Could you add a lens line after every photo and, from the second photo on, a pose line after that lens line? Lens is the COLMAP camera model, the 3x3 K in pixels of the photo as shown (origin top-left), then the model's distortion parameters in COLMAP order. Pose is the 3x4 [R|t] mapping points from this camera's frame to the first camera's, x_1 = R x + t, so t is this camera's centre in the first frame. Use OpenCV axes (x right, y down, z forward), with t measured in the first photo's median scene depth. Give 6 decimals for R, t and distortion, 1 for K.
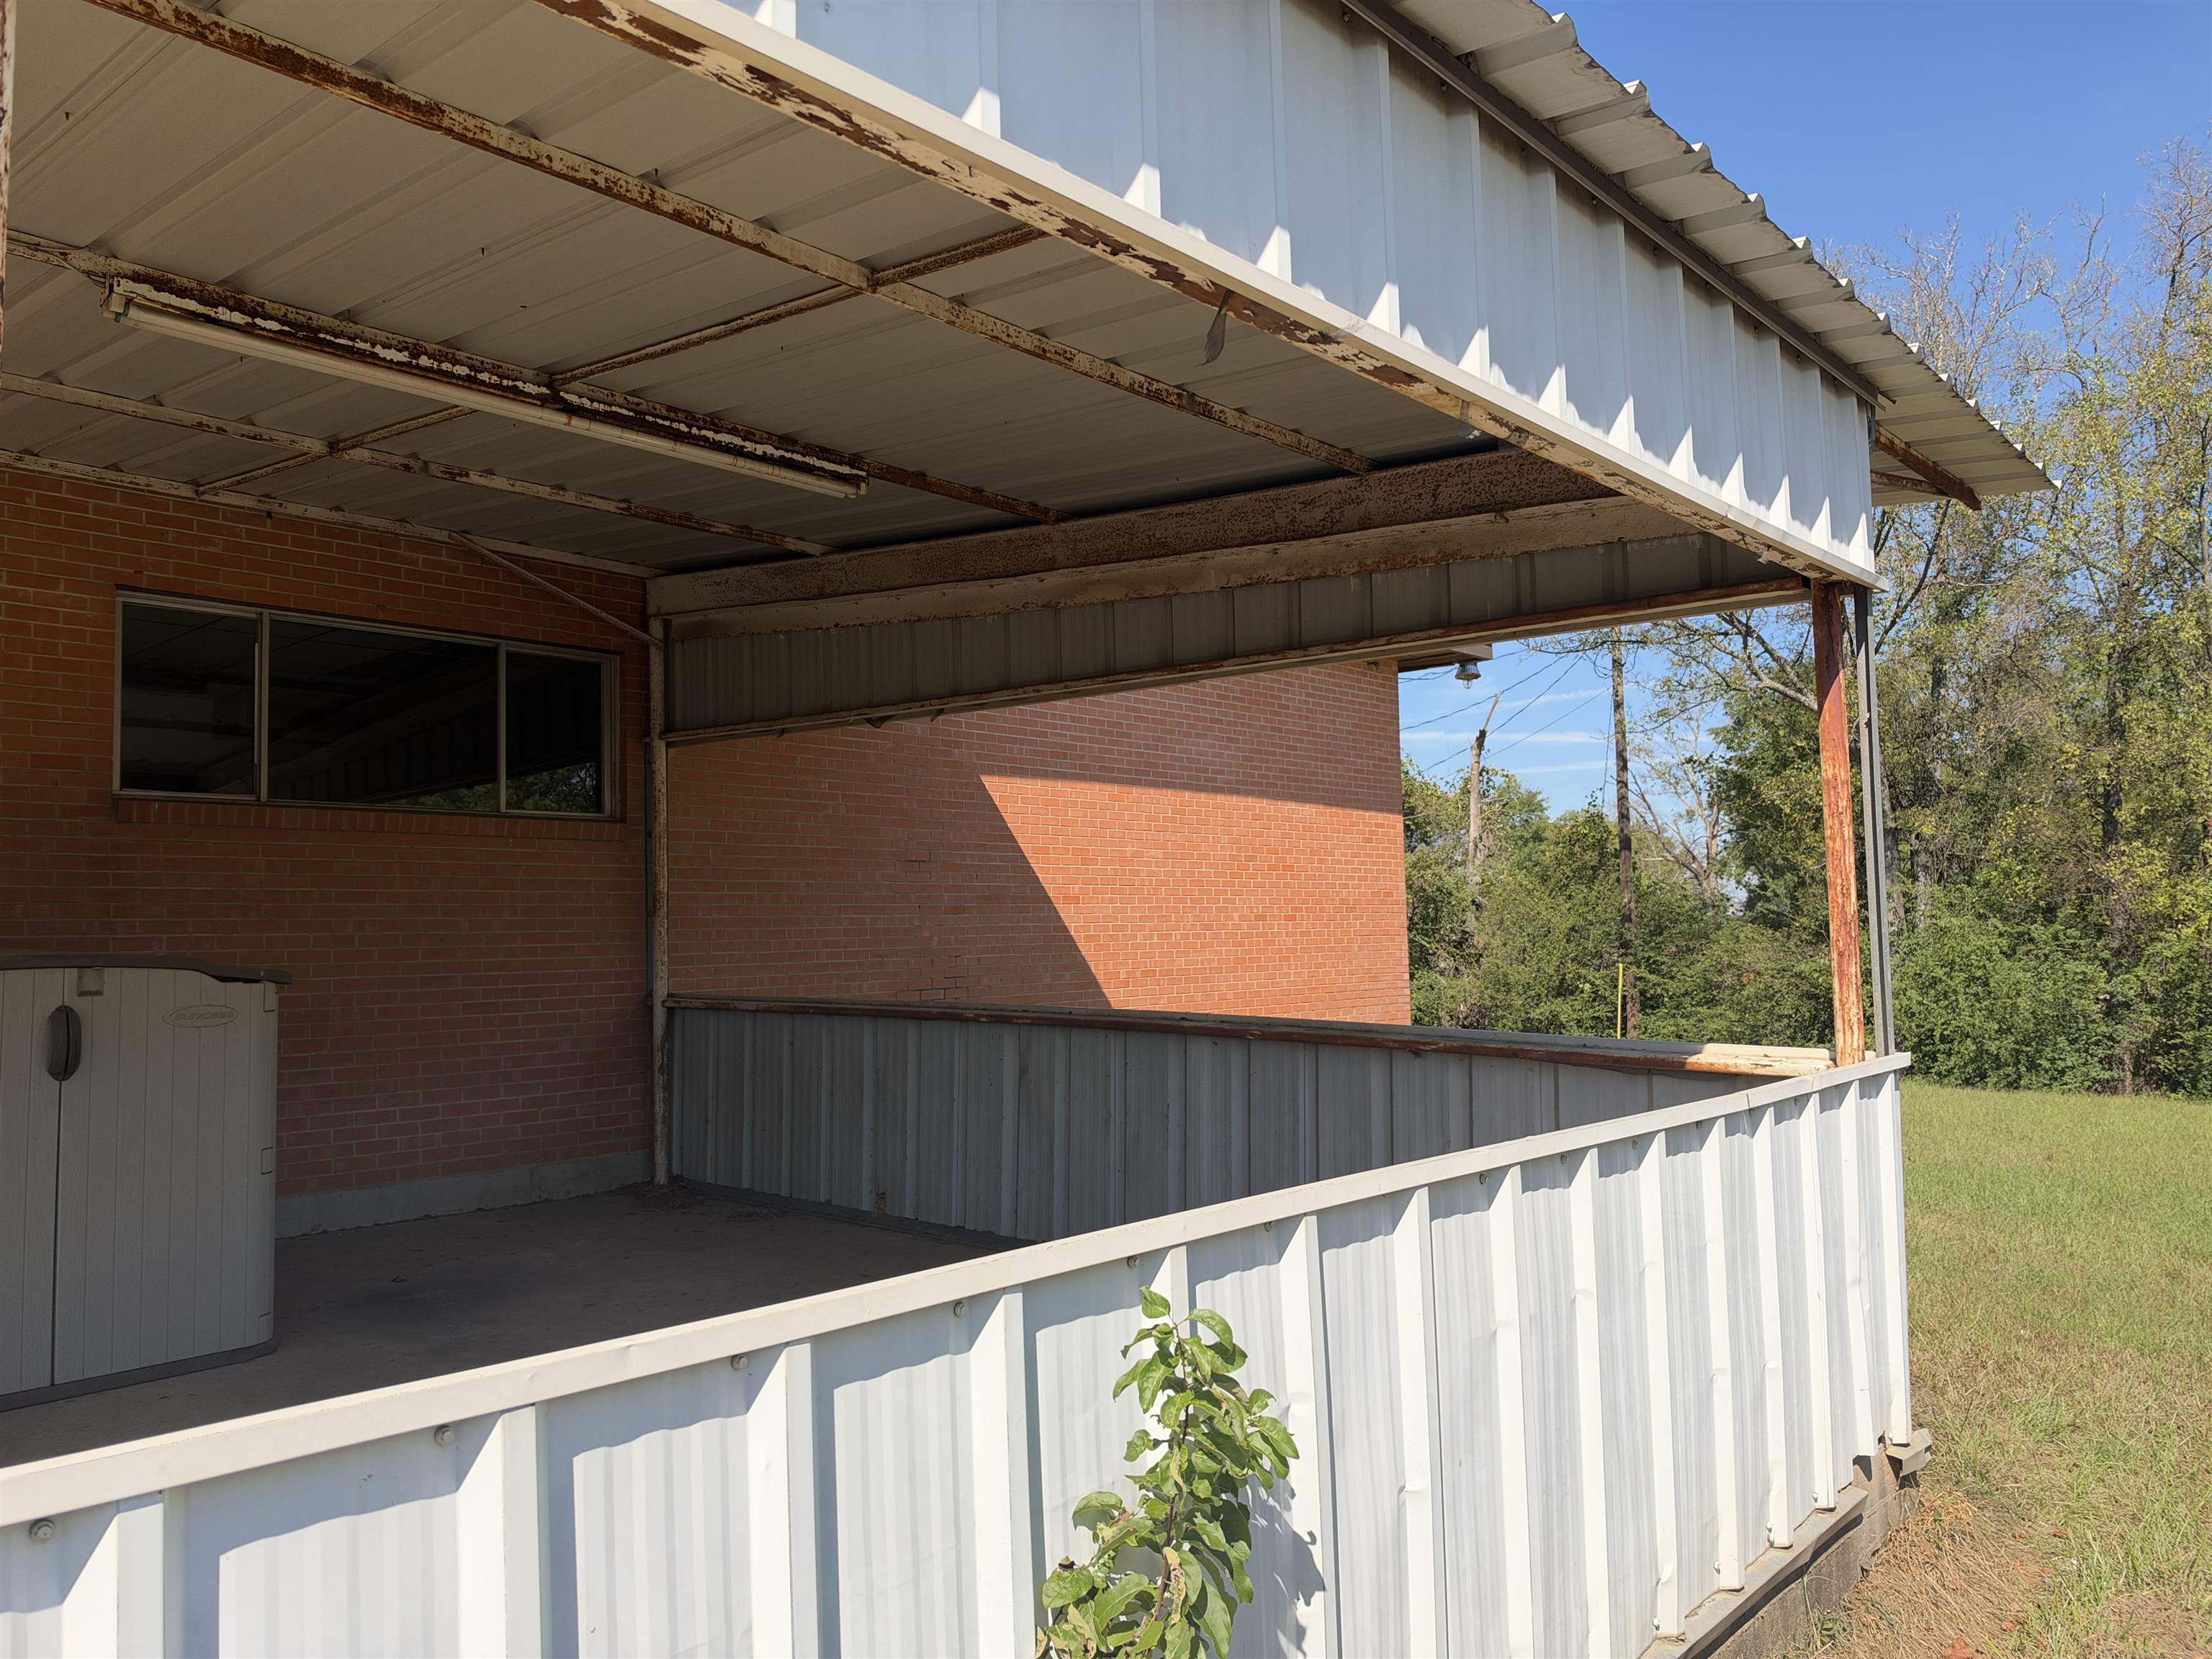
lens RADIAL K [[1597.1, 0, 1106.0], [0, 1597.1, 829.5], [0, 0, 1]] dist [0.084060, -0.172853]
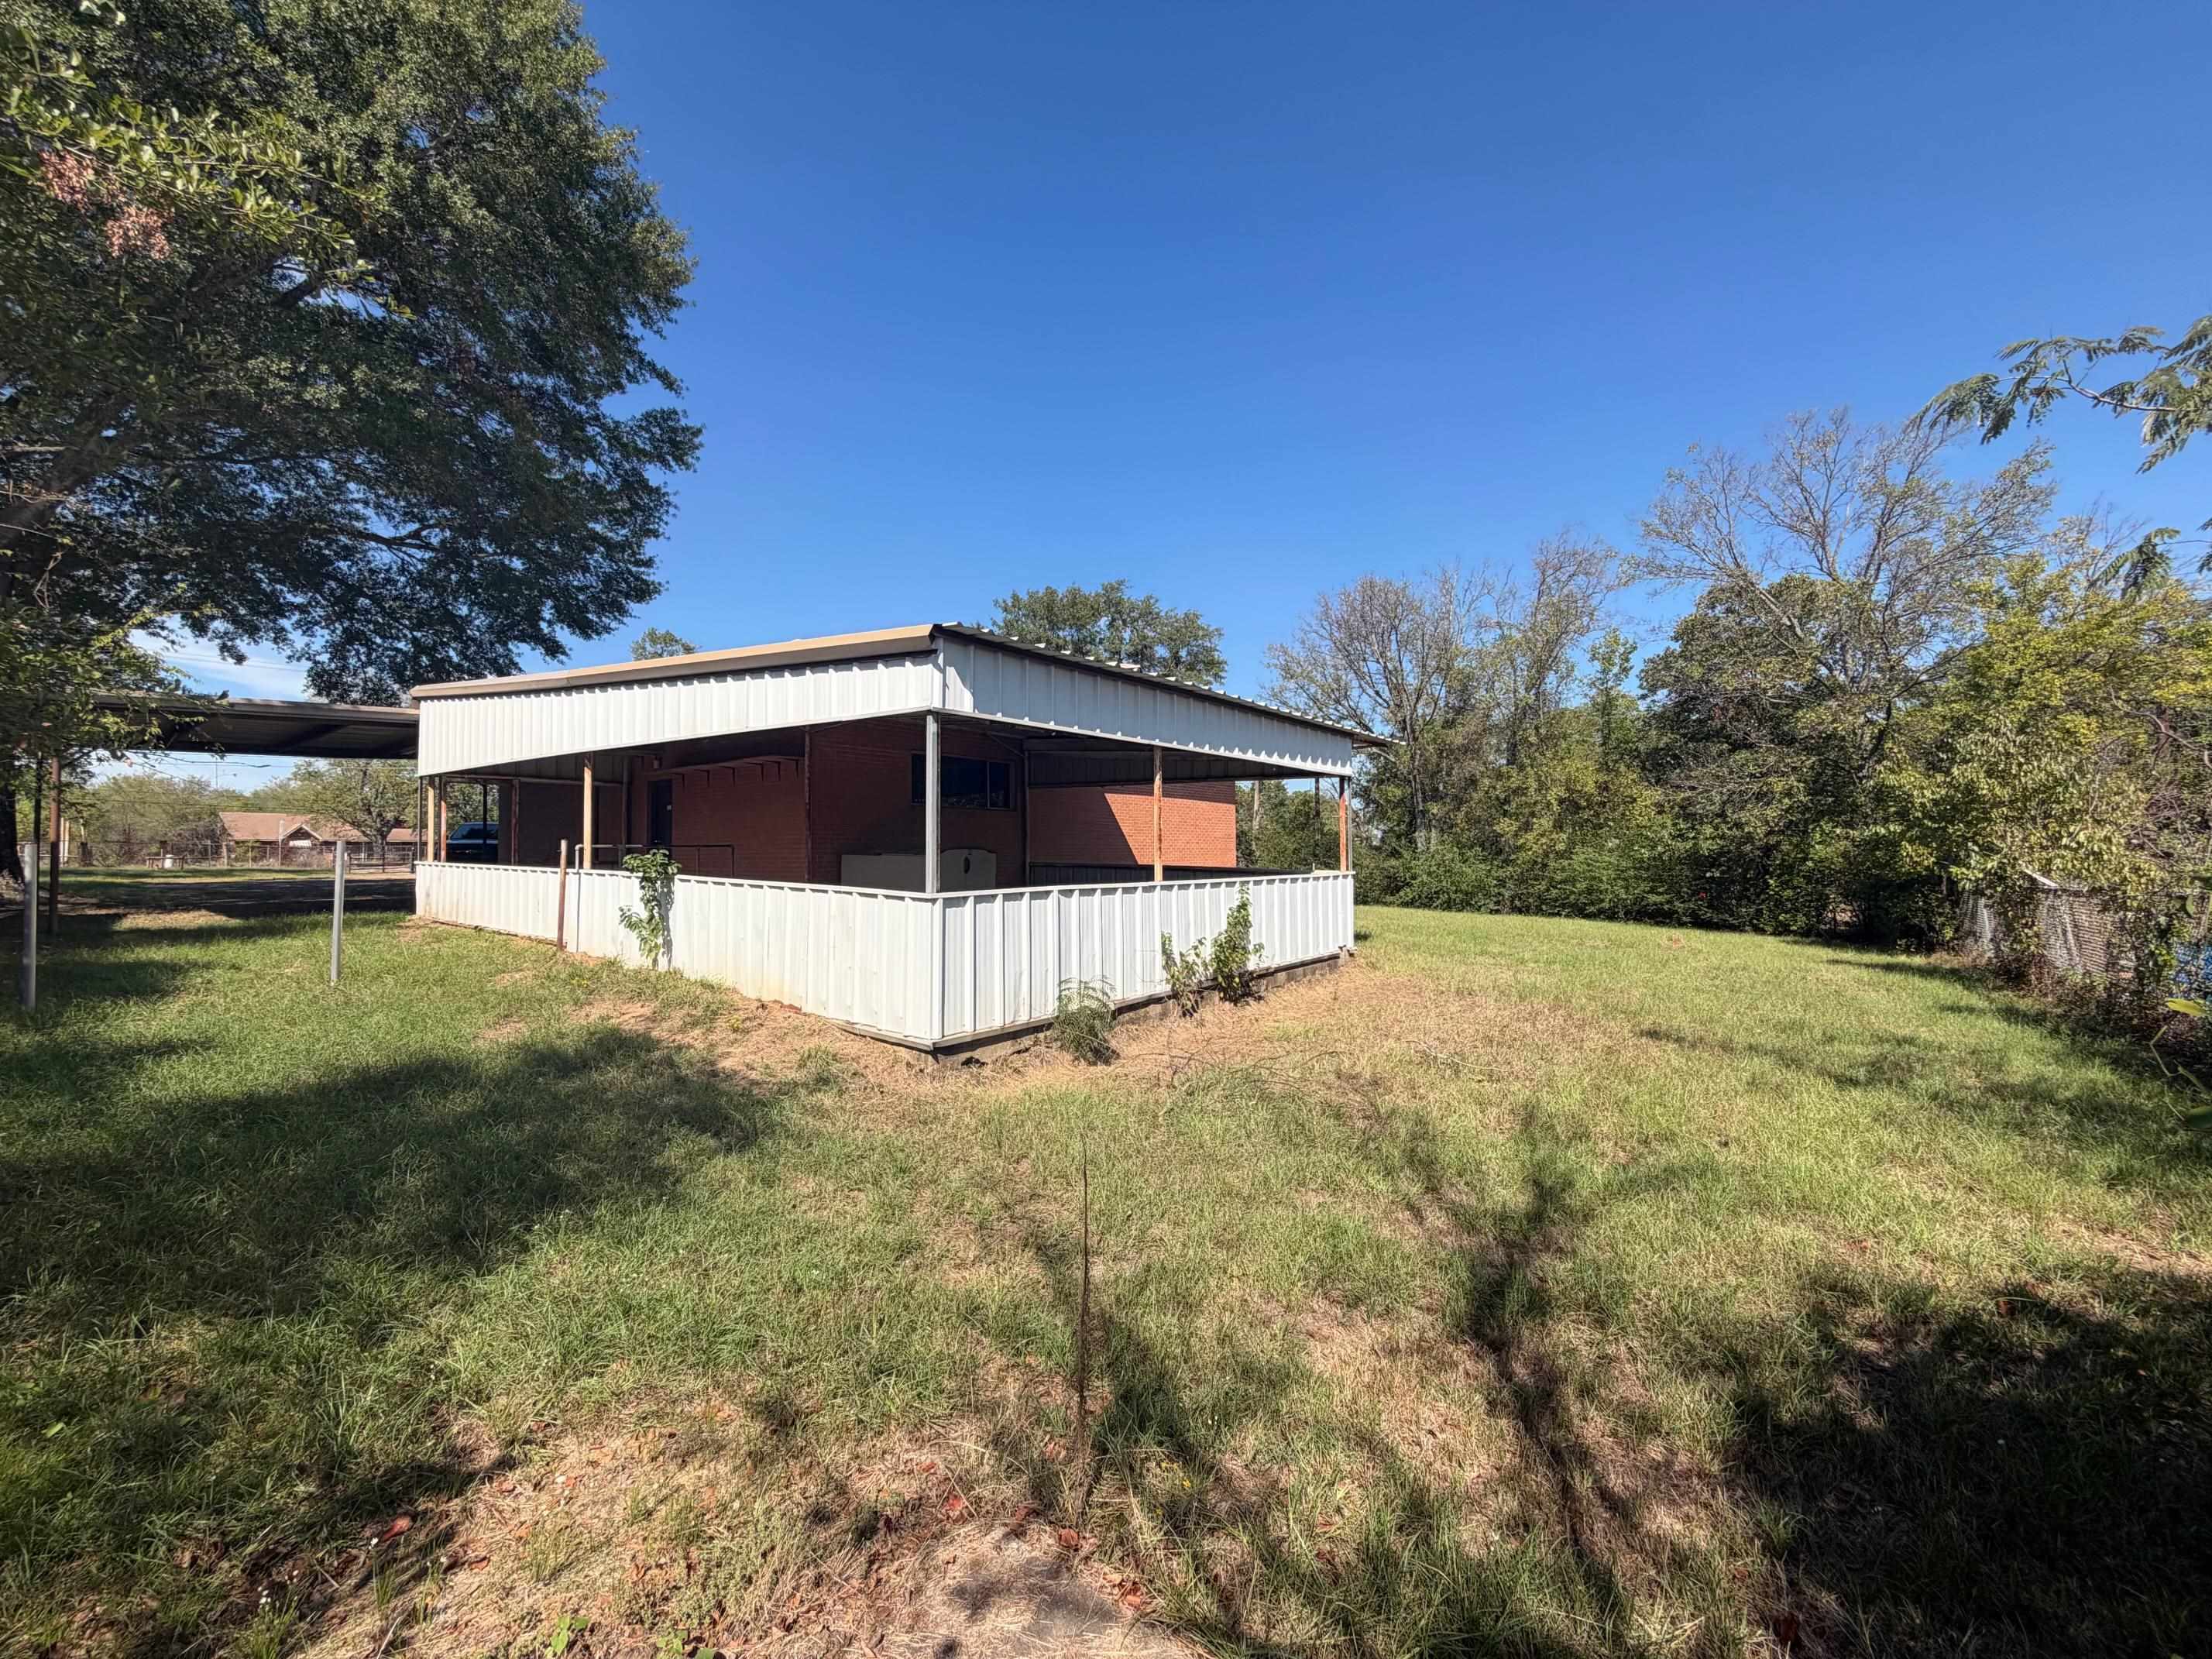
lens RADIAL K [[895.9, 0, 1083.5], [0, 895.9, 827.4], [0, 0, 1]] dist [0.000155, 0.000376]
pose [[0.998832, 0.015524, 0.045747, -0.261526], [-0.017256, 0.999140, 0.037711, -0.048060], [-0.045123, -0.038456, 0.998241, -0.963931]]
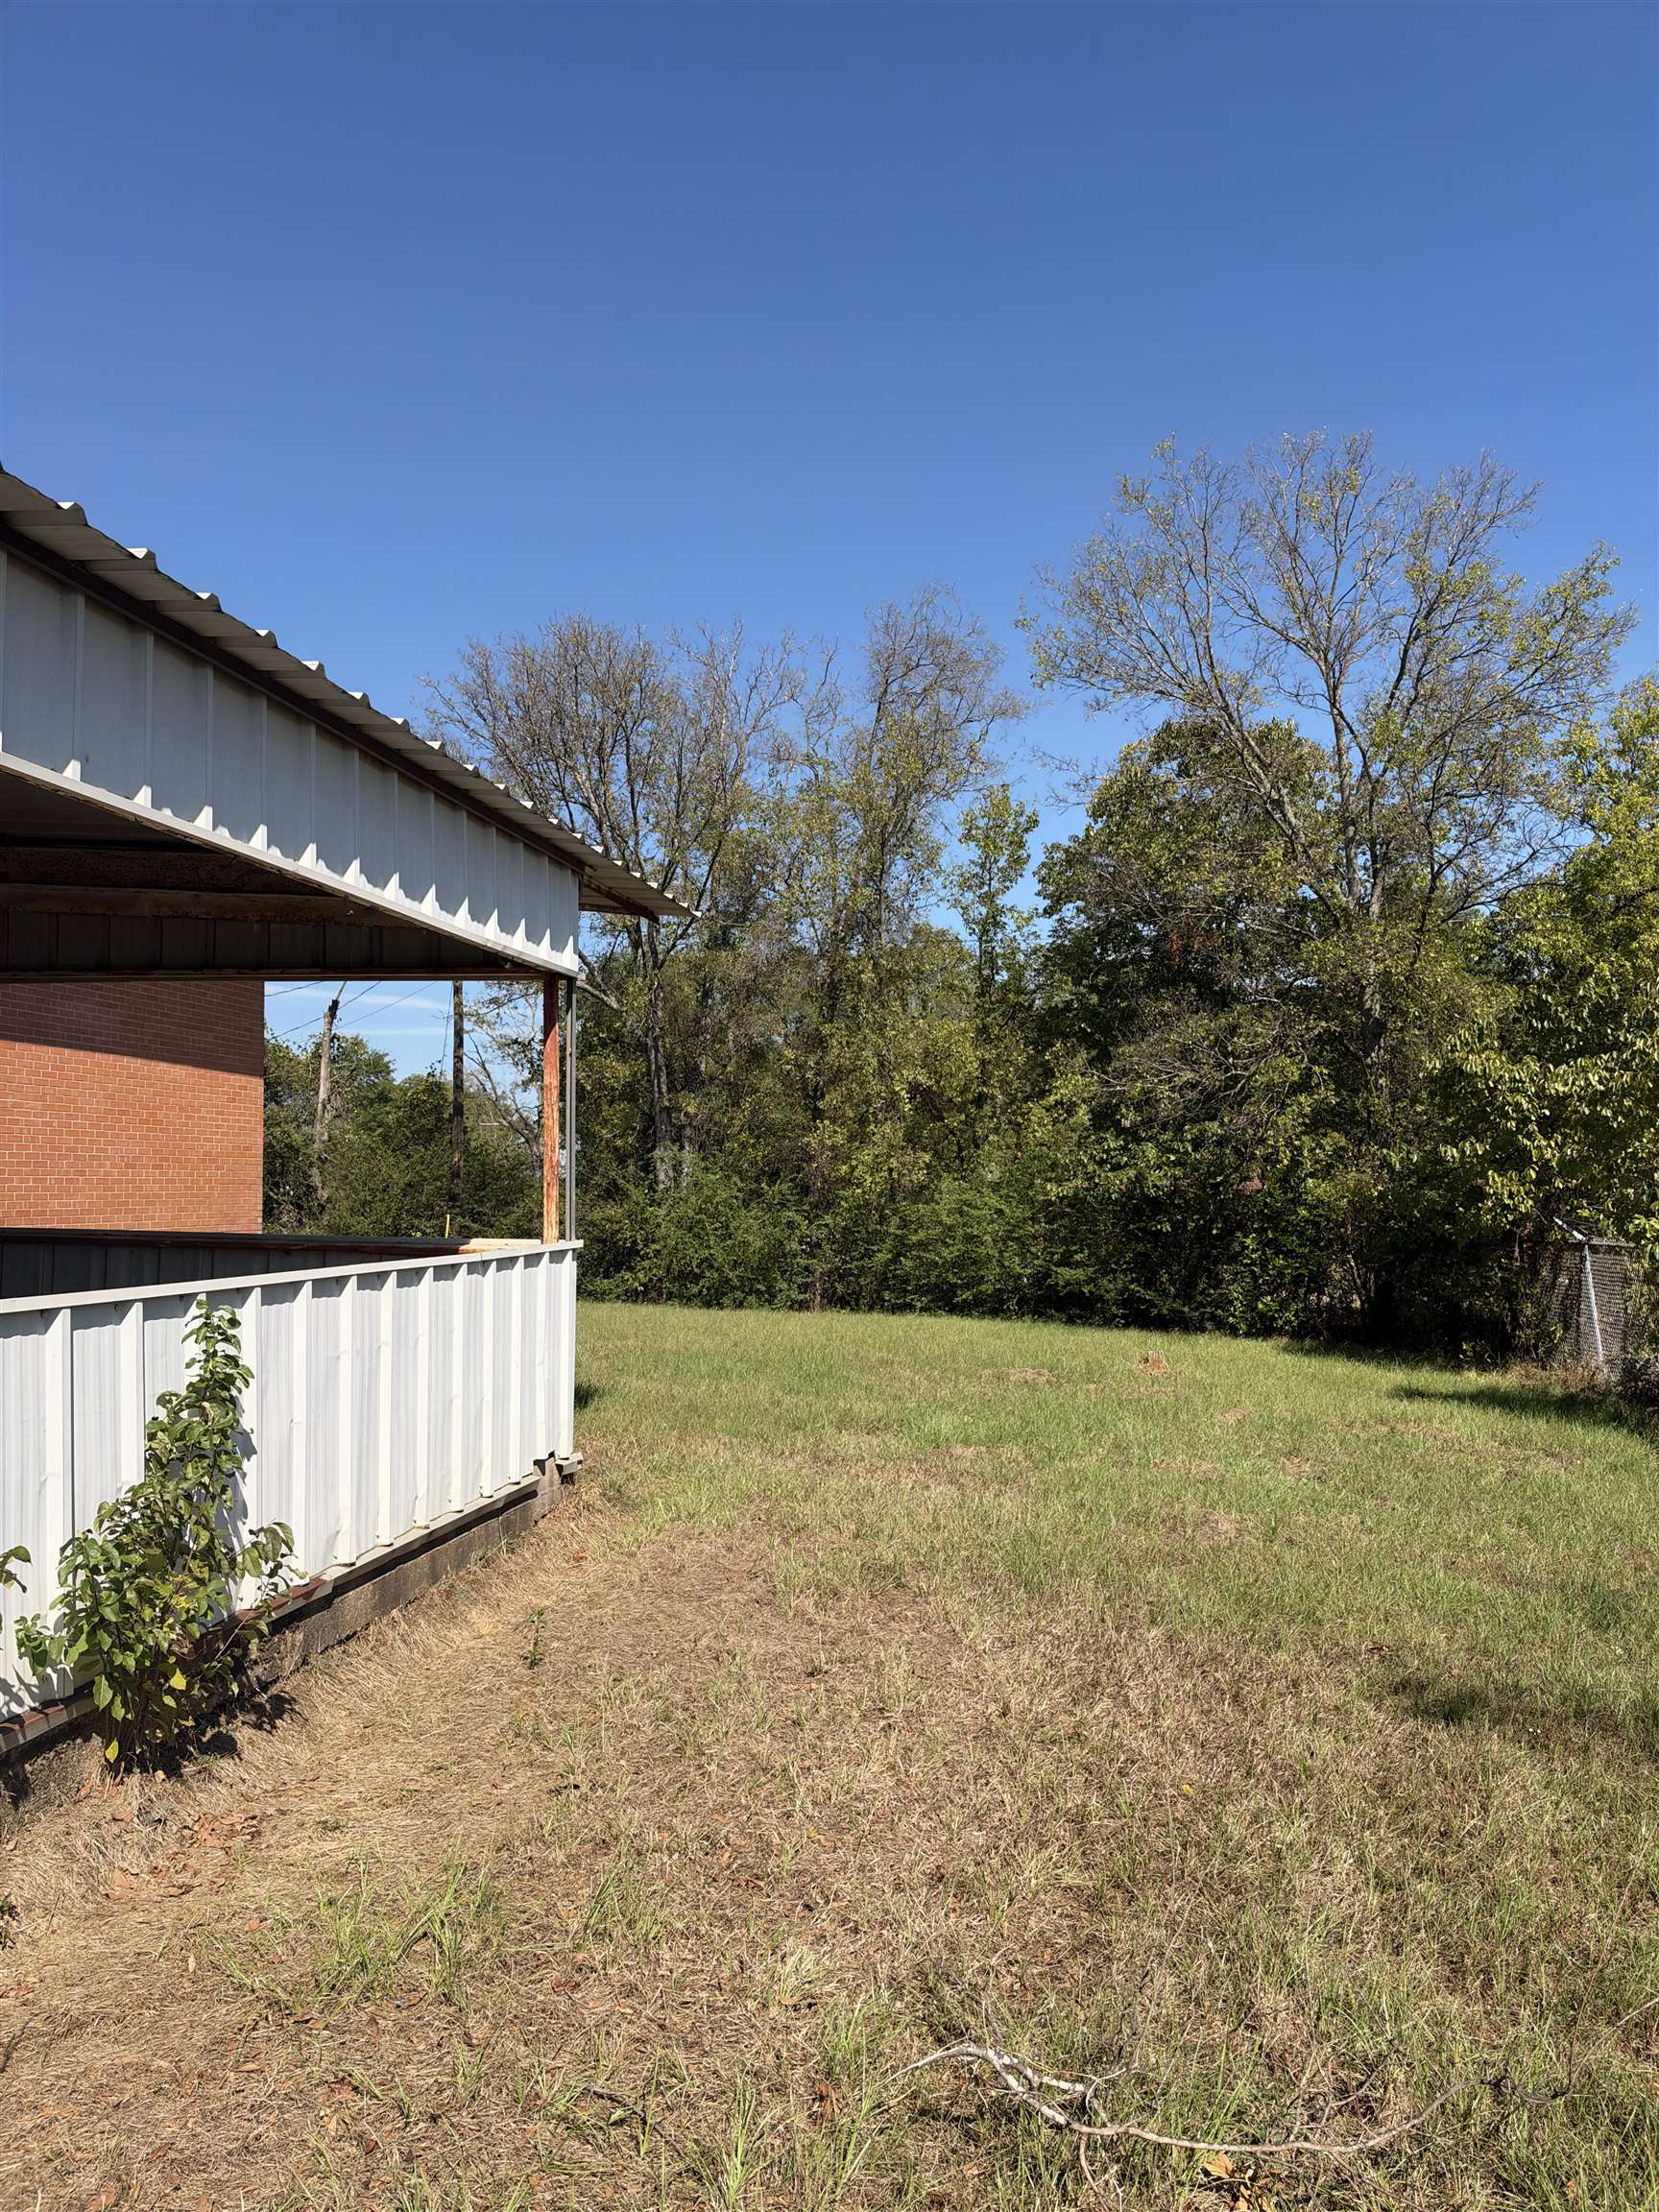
lens RADIAL K [[1597.1, 0, 858.3], [0, 1597.1, 1100.9], [0, 0, 1]] dist [0.084060, -0.172853]
pose [[0.851497, 0.044868, 0.522436, -0.097934], [-0.048125, 0.998814, -0.007343, -0.009779], [-0.522146, -0.018890, 0.852647, -0.376998]]
